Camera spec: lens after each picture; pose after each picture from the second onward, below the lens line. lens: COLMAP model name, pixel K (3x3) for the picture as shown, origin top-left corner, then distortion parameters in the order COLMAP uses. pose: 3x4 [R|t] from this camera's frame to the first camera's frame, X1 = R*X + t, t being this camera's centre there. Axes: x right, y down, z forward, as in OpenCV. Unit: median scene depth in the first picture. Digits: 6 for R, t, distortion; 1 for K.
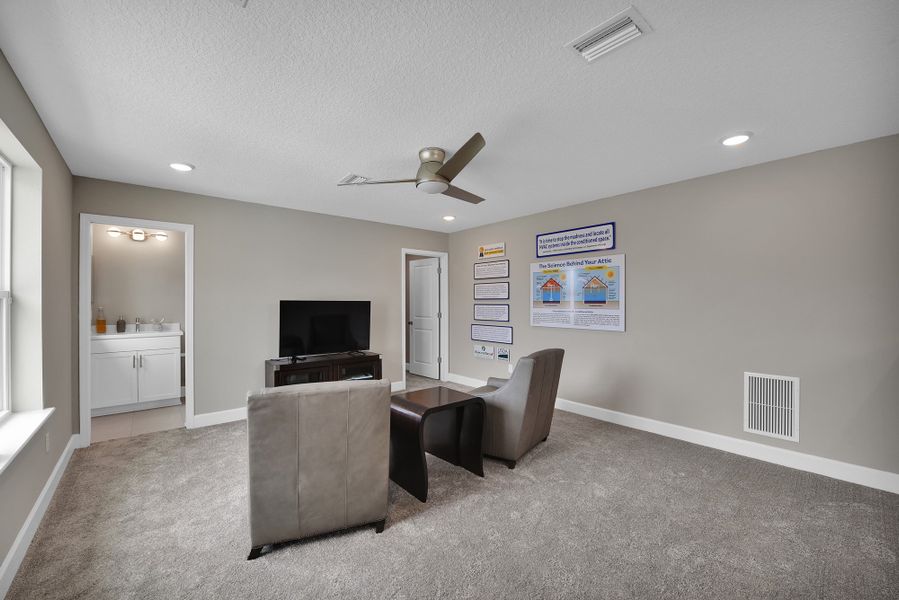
lens RADIAL K [[364.3, 0, 451.1], [0, 364.3, 301.9], [0, 0, 1]] dist [-0.002743, -0.000328]
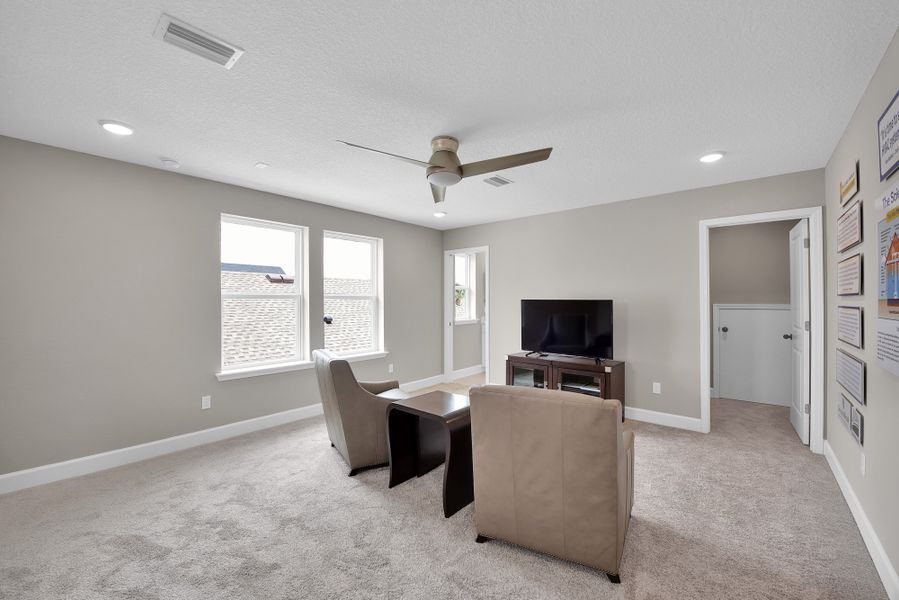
lens RADIAL K [[364.3, 0, 450.8], [0, 364.3, 300.8], [0, 0, 1]] dist [-0.002743, -0.000328]
pose [[0.171249, -0.002817, -0.985224, 0.605420], [0.002181, 0.999995, -0.002481, 0.001055], [0.985225, -0.001724, 0.171254, 0.591520]]
